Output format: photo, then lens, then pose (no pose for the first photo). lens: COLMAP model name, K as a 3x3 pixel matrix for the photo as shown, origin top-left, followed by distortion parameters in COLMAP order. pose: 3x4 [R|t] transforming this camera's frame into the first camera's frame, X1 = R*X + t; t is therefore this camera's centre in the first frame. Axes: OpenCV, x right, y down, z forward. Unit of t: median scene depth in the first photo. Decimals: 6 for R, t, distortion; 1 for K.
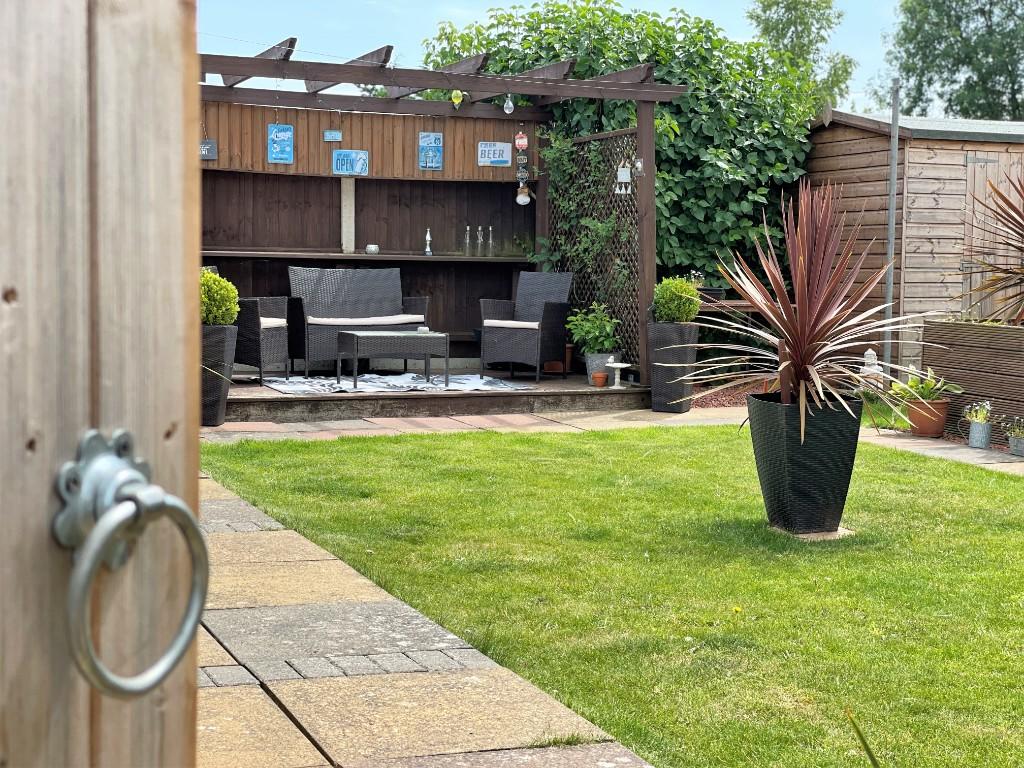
lens RADIAL K [[1536.8, 0, 509.1], [0, 1536.8, 380.0], [0, 0, 1]] dist [0.113721, -0.107022]
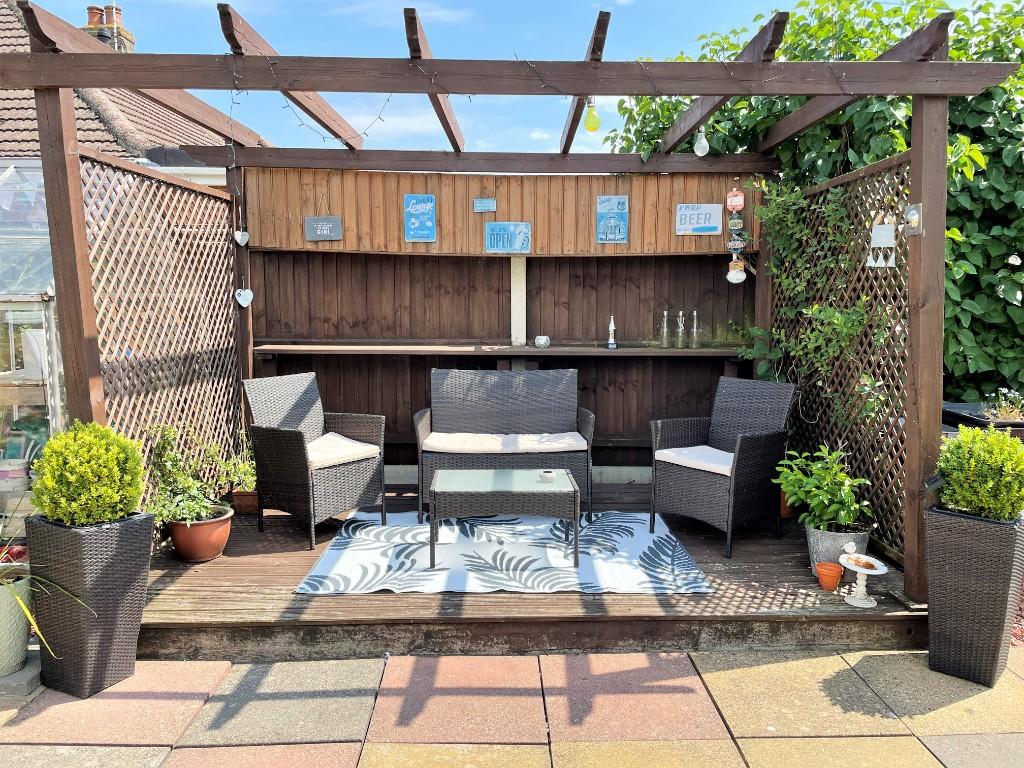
lens RADIAL K [[774.2, 0, 512.6], [0, 774.2, 377.0], [0, 0, 1]] dist [0.096521, -0.132887]
pose [[0.934077, 0.023548, -0.356295, 0.048186], [-0.015542, 0.999559, 0.025316, -0.079984], [0.356734, -0.018109, 0.934030, 0.633014]]
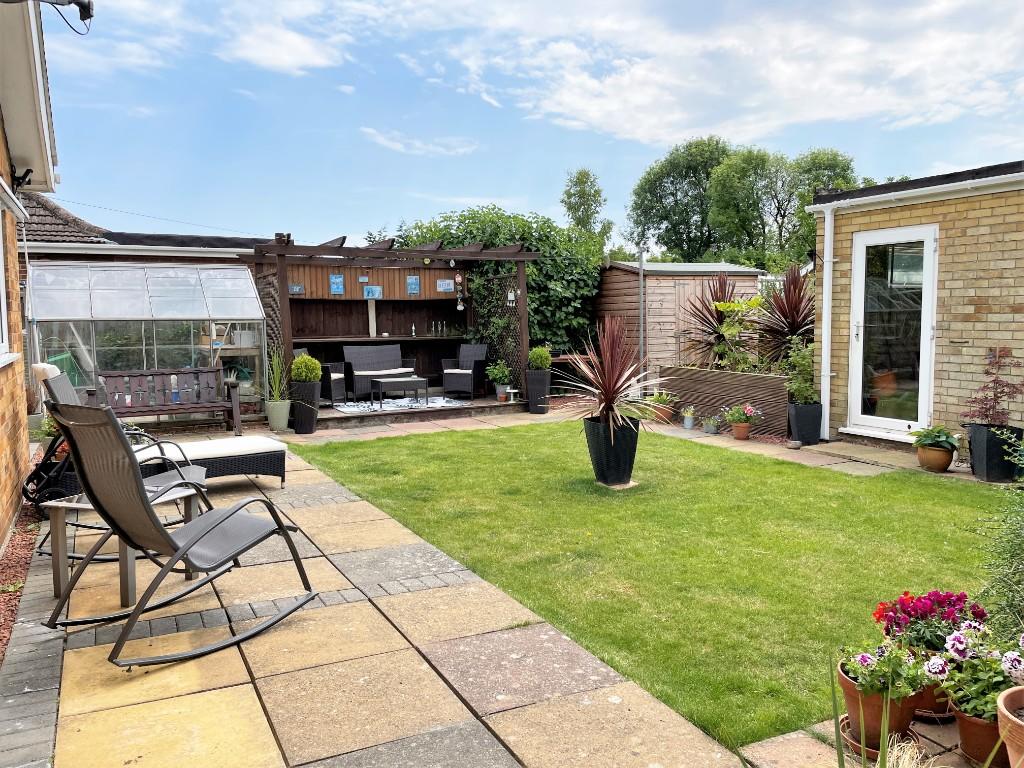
lens RADIAL K [[774.2, 0, 512.6], [0, 774.2, 377.0], [0, 0, 1]] dist [0.096521, -0.132887]
pose [[0.995580, -0.036986, 0.086332, -0.014507], [0.037143, 0.999310, -0.000213, -0.026010], [-0.086264, 0.003418, 0.996266, -0.012251]]
